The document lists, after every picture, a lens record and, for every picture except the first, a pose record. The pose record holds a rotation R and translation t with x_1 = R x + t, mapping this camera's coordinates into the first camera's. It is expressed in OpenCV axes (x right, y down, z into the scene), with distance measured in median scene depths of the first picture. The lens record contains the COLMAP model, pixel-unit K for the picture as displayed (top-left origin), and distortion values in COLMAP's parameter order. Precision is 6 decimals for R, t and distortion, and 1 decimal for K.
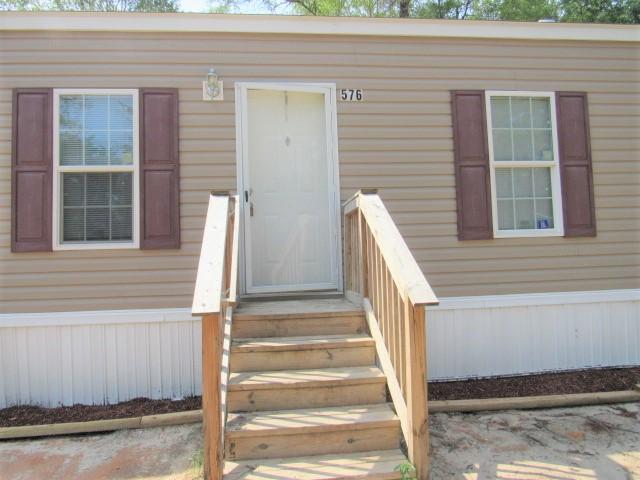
lens RADIAL K [[450.4, 0, 320.0], [0, 450.4, 240.0], [0, 0, 1]] dist [-0.007735, -0.002709]
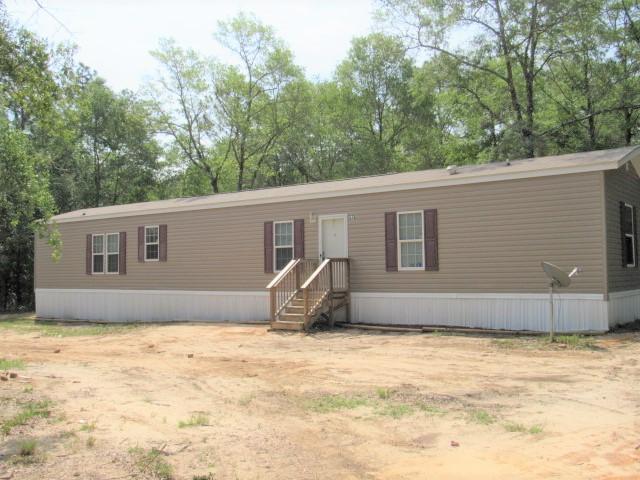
lens RADIAL K [[663.6, 0, 320.0], [0, 663.6, 240.0], [0, 0, 1]] dist [0.001865, 0.000121]
pose [[0.738748, -0.012004, -0.673875, 2.577180], [0.022908, 0.999711, 0.007305, -0.213674], [0.673593, -0.020833, 0.738809, -2.061928]]
